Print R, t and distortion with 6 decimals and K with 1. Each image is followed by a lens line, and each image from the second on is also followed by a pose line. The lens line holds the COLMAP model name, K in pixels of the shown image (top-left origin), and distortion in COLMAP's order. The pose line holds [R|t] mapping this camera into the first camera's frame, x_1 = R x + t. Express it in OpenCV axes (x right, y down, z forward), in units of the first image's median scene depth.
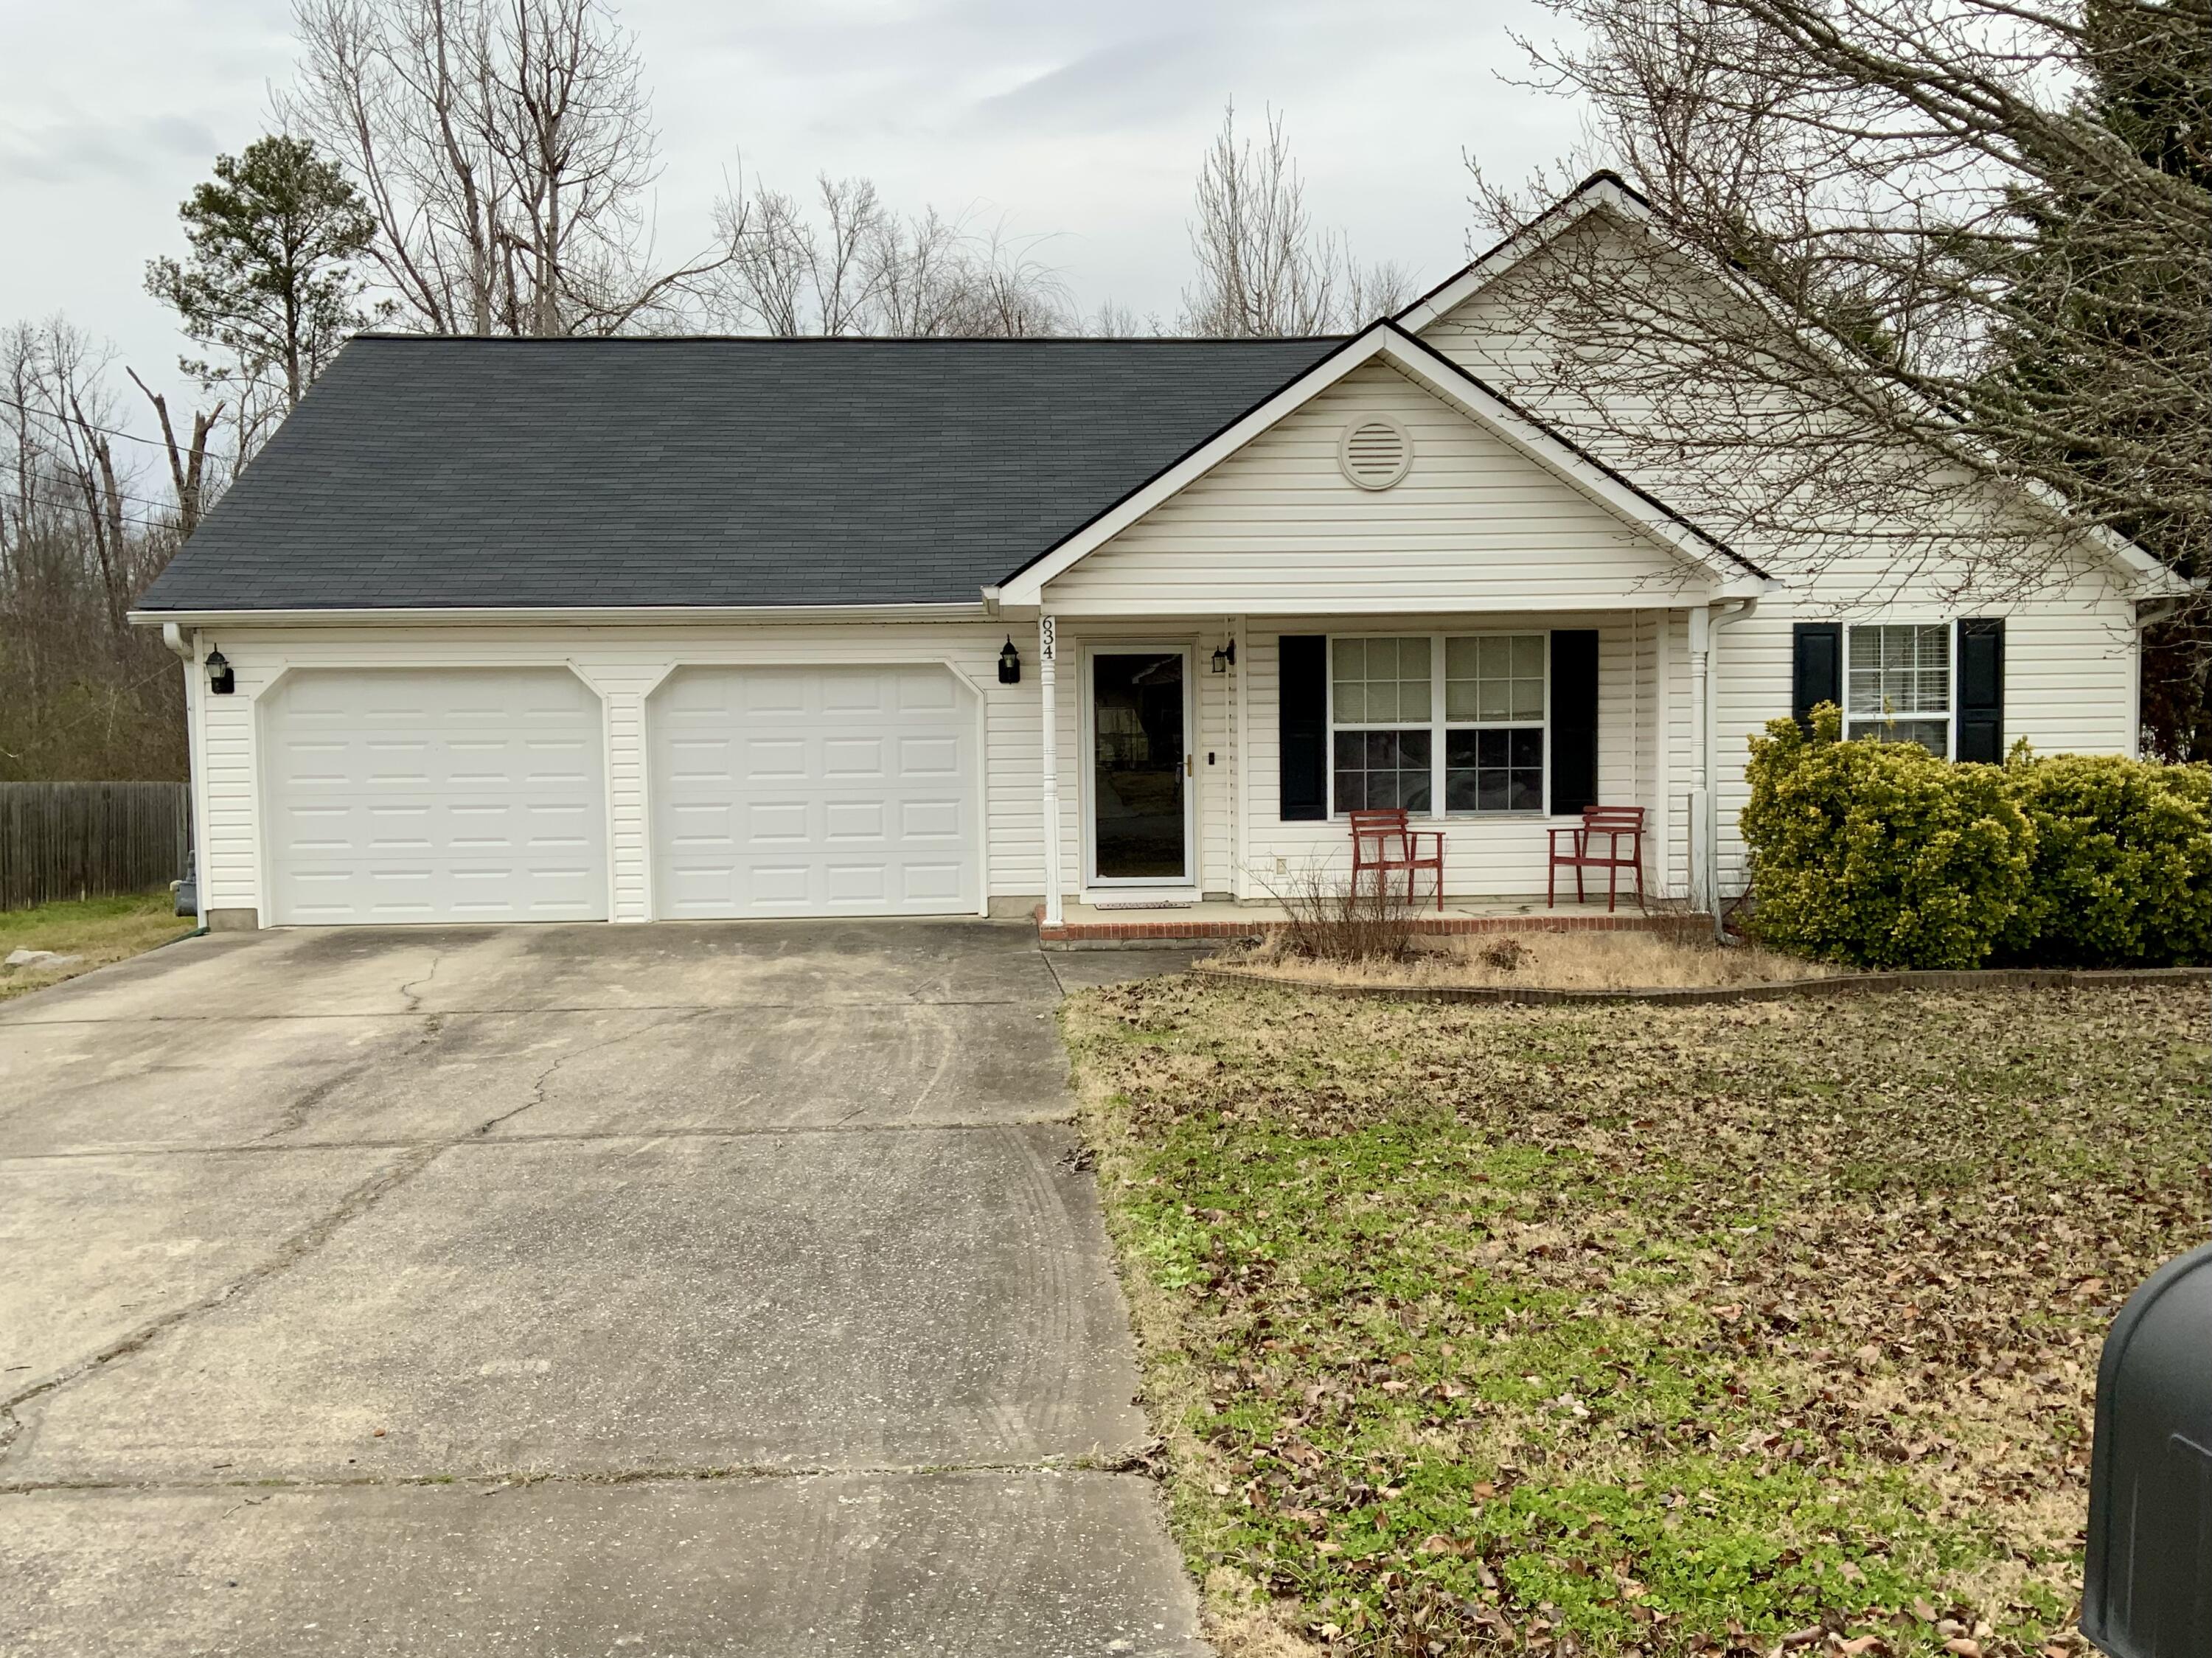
lens RADIAL K [[1847.8, 0, 1069.8], [0, 1847.8, 883.7], [0, 0, 1]] dist [0.040569, -0.047018]
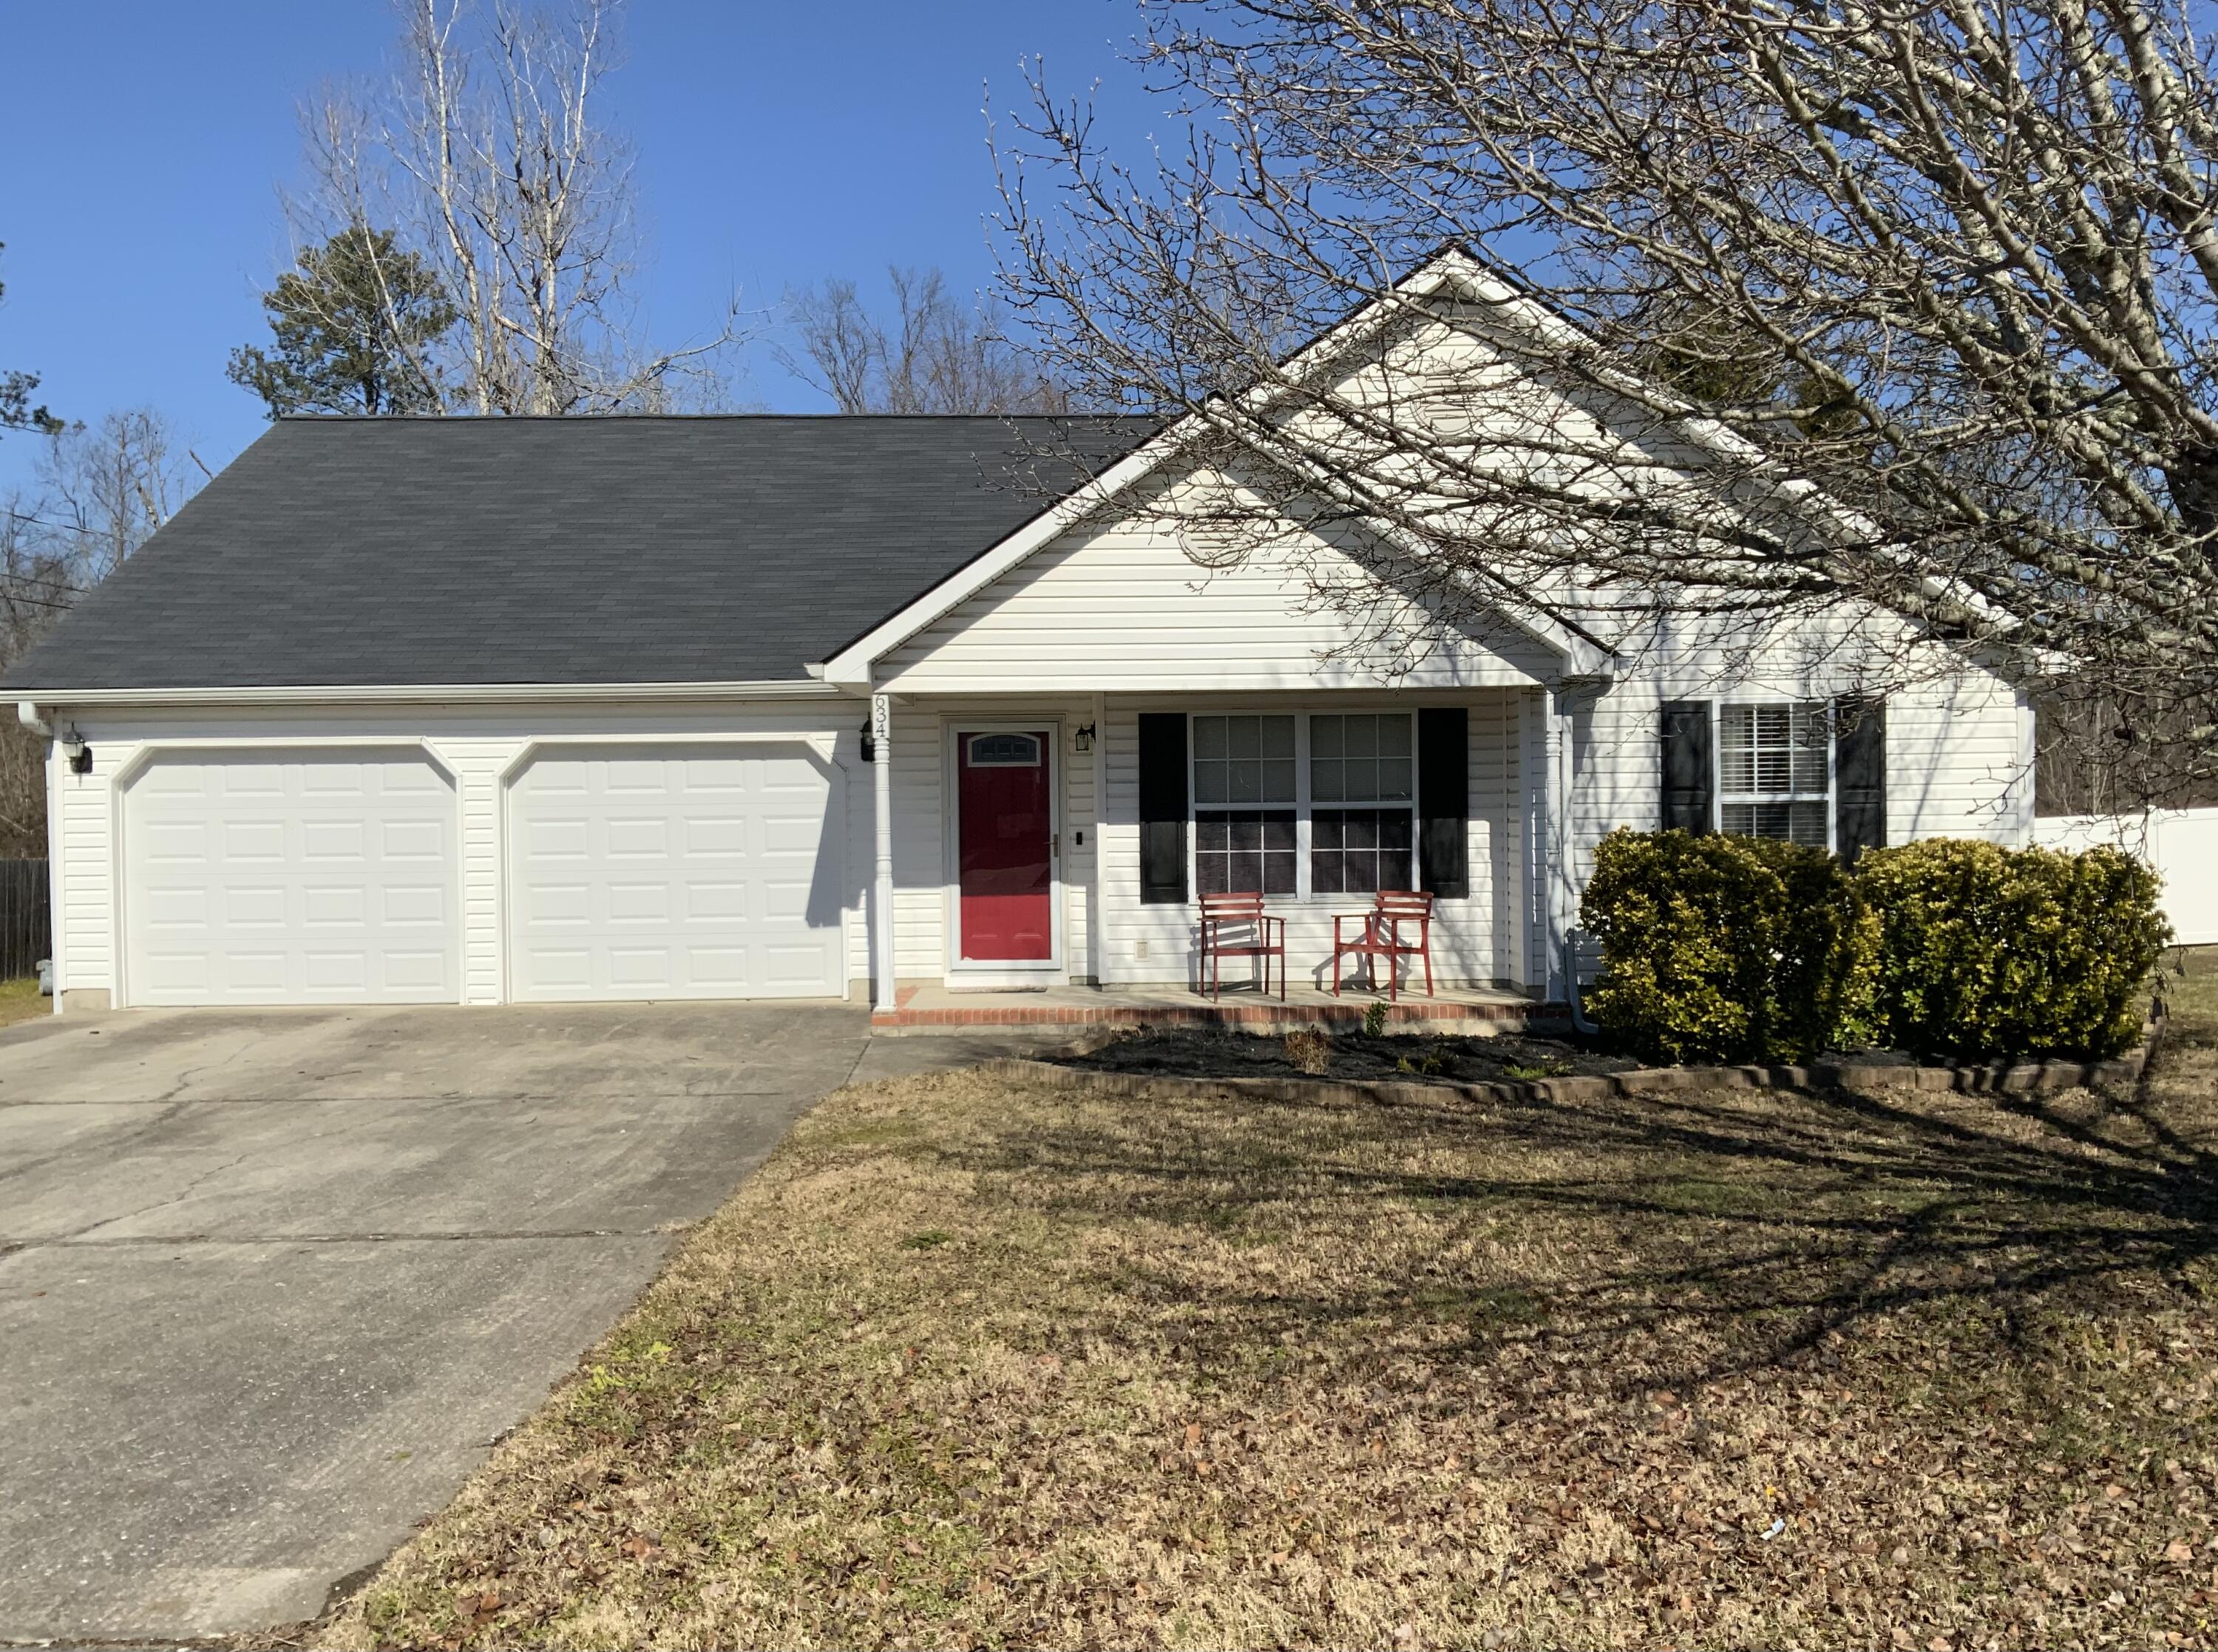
lens RADIAL K [[1852.7, 0, 1099.8], [0, 1852.7, 844.8], [0, 0, 1]] dist [0.040569, -0.047018]
pose [[0.998926, 0.002823, -0.046245, 0.129353], [-0.005565, 0.998227, -0.059253, -0.006601], [0.045996, 0.059447, 0.997171, 0.028085]]
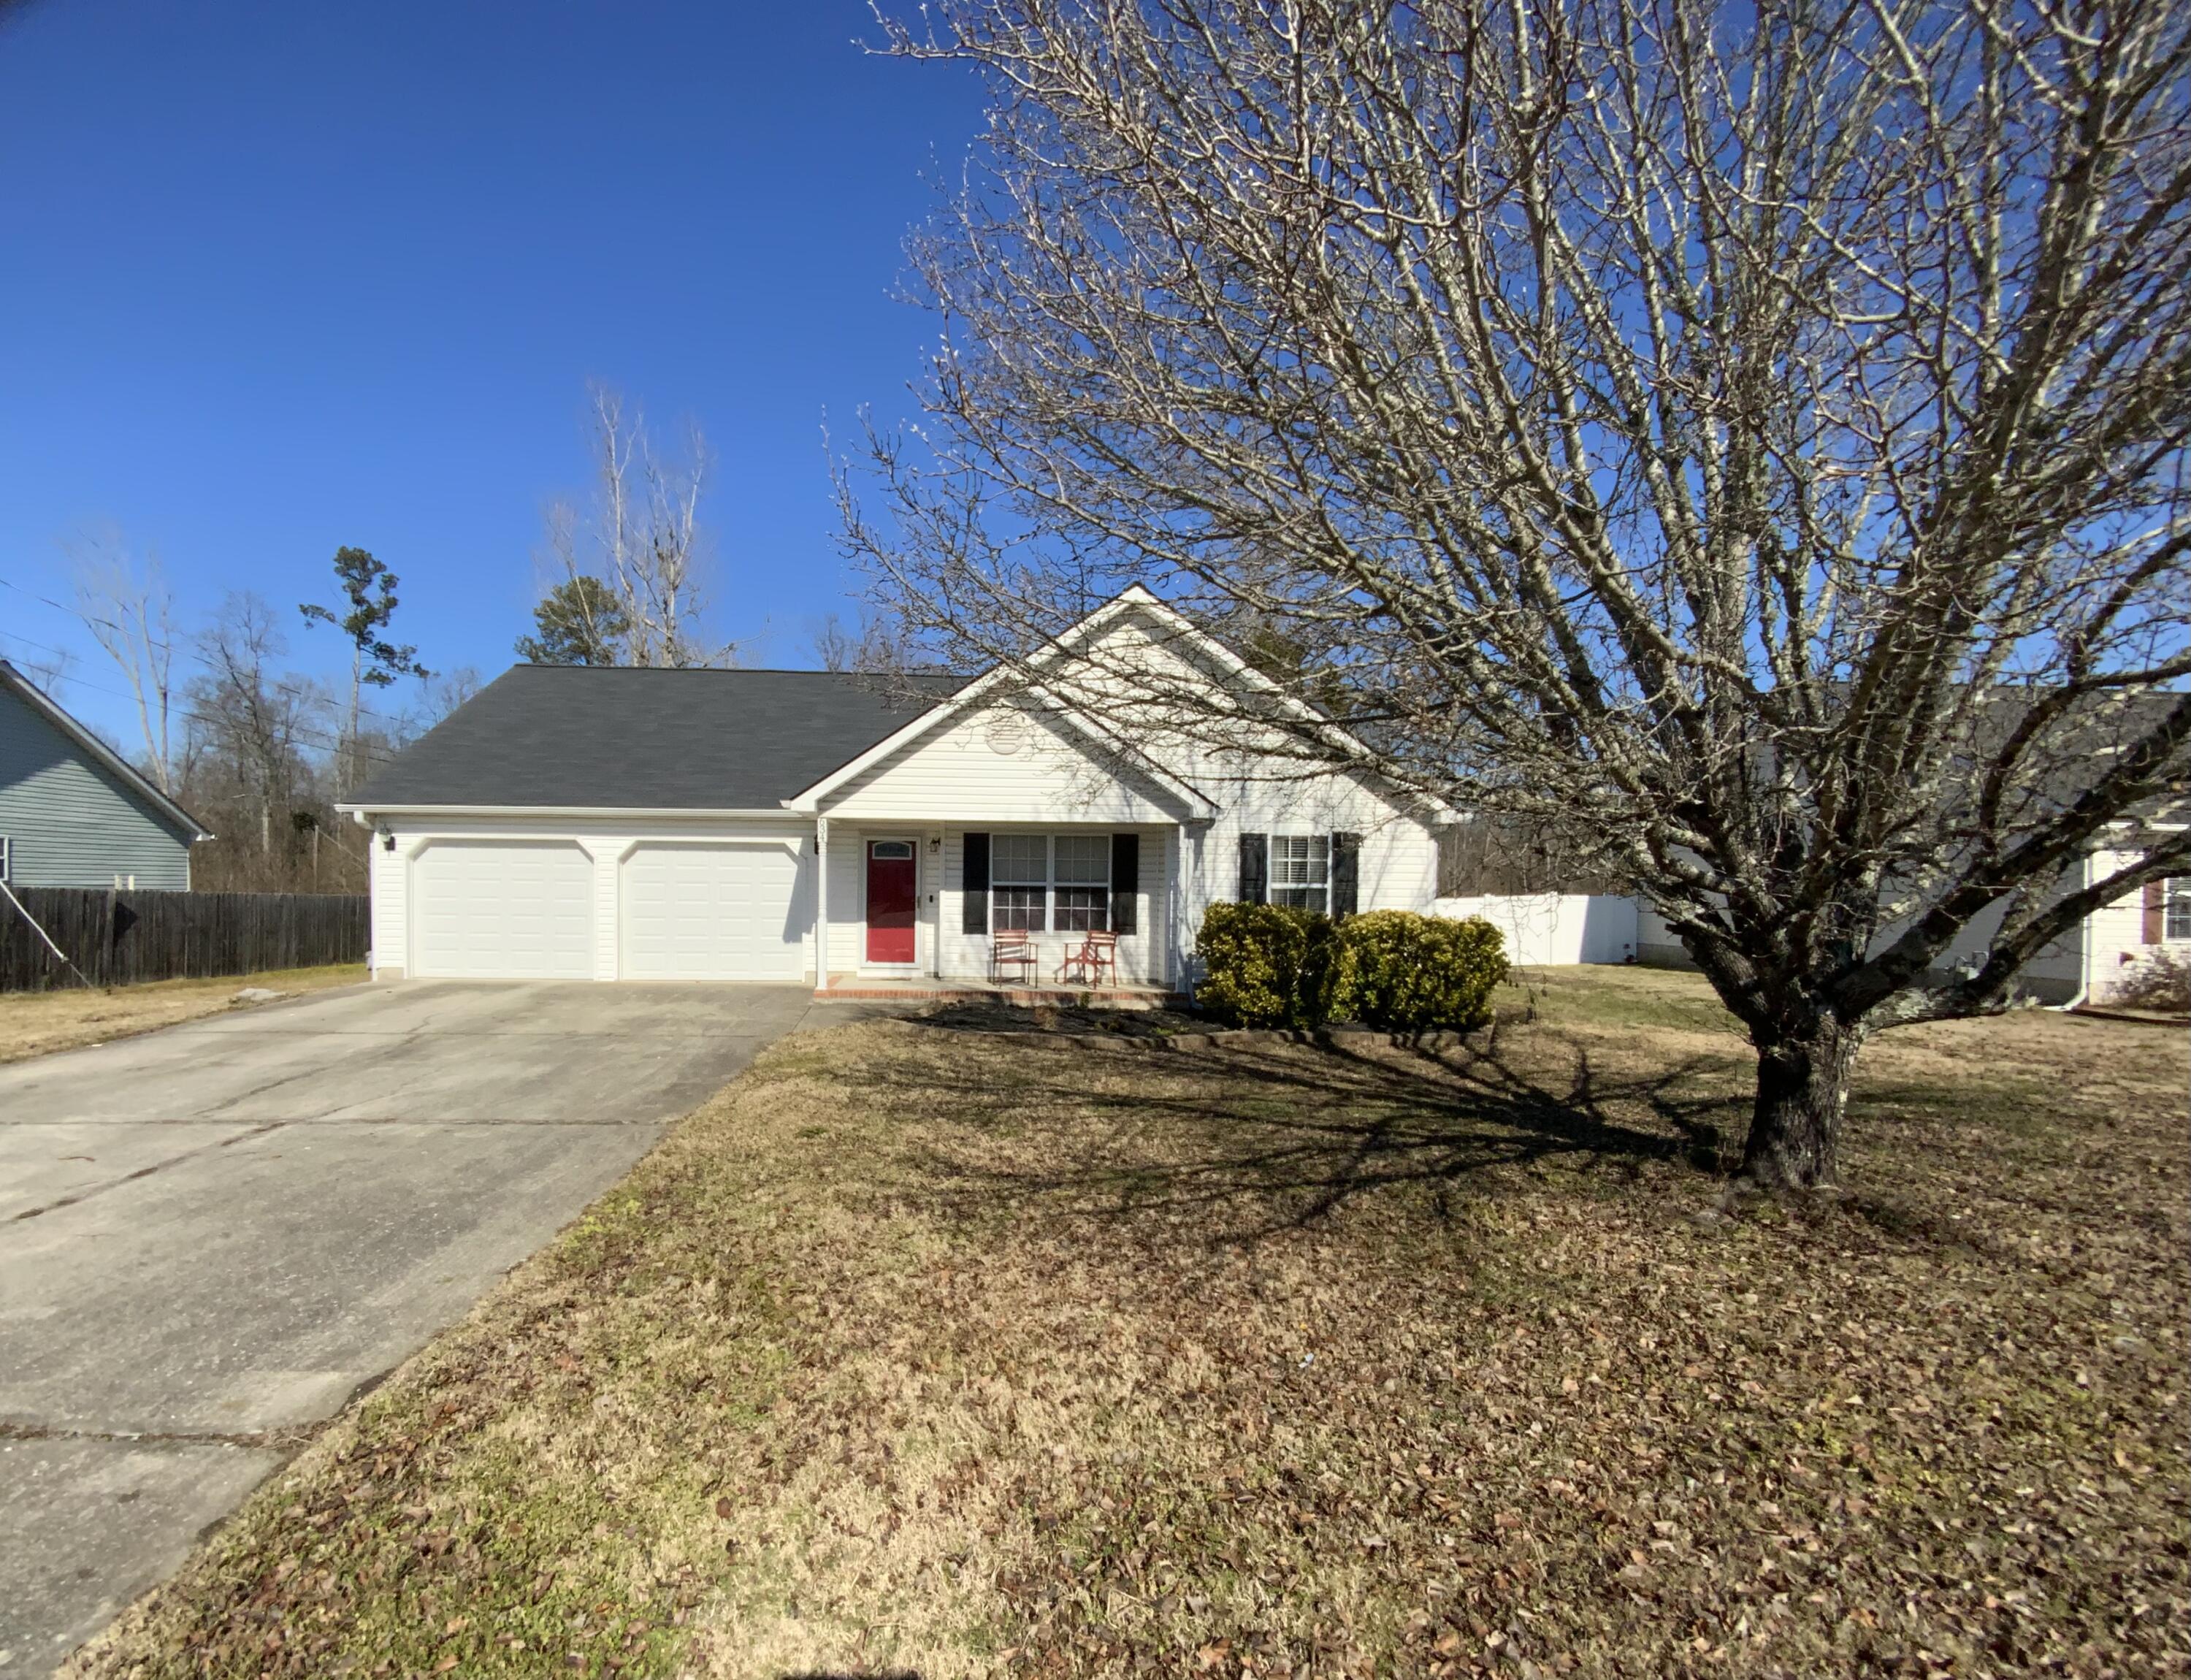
lens RADIAL K [[919.2, 0, 985.2], [0, 919.2, 919.0], [0, 0, 1]] dist [0.012648, 0.000320]
pose [[0.999471, 0.026625, -0.018687, 0.143912], [-0.027367, 0.998799, -0.040638, -0.012313], [0.017582, 0.041128, 0.998999, 0.096172]]
